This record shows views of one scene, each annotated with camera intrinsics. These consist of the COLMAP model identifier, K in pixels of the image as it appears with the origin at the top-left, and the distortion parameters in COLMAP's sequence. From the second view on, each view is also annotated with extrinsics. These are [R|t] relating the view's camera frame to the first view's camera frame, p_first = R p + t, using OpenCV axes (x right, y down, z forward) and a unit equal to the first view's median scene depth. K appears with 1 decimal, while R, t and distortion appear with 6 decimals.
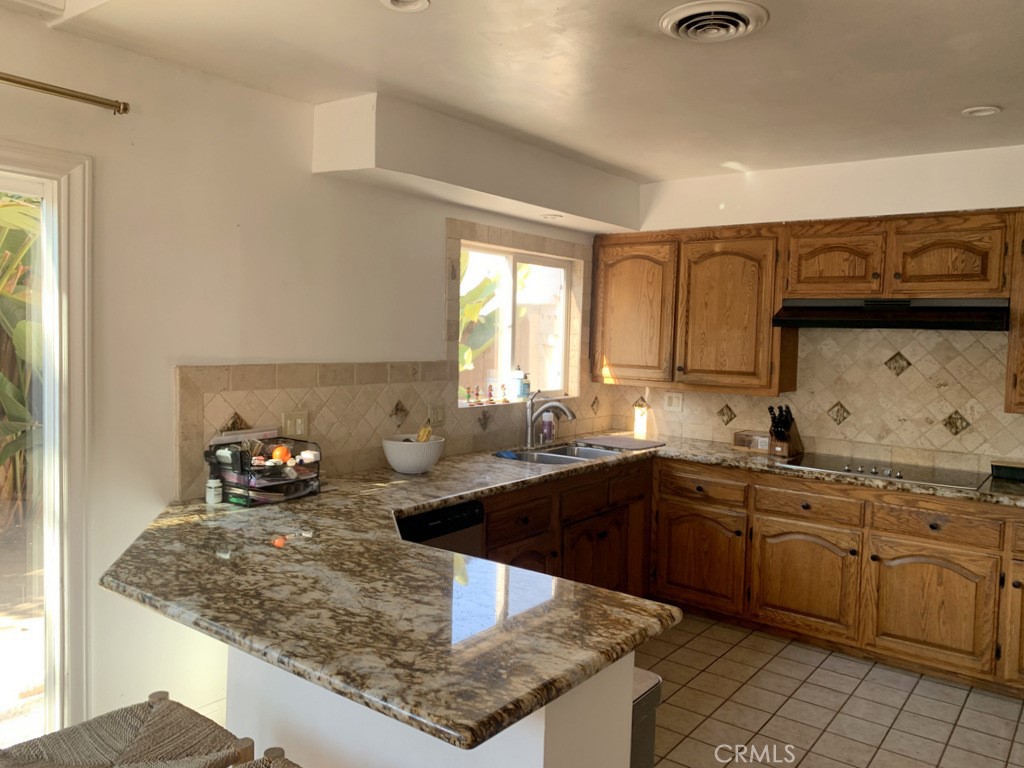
lens RADIAL K [[783.6, 0, 515.7], [0, 783.6, 382.8], [0, 0, 1]] dist [0.061982, -0.067593]
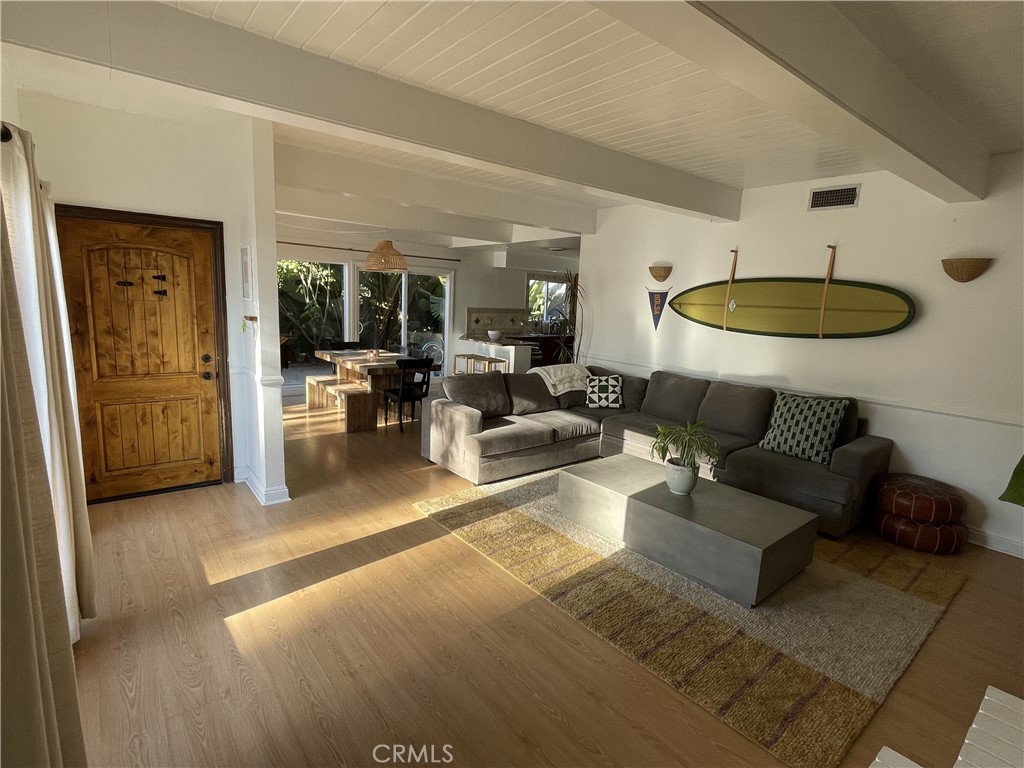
lens RADIAL K [[514.4, 0, 511.5], [0, 514.4, 383.0], [0, 0, 1]] dist [-0.000371, -0.000004]
pose [[0.969147, 0.055554, -0.240140, 0.597112], [-0.031916, 0.994352, 0.101224, 0.101111], [0.244407, -0.090437, 0.965446, -1.923122]]
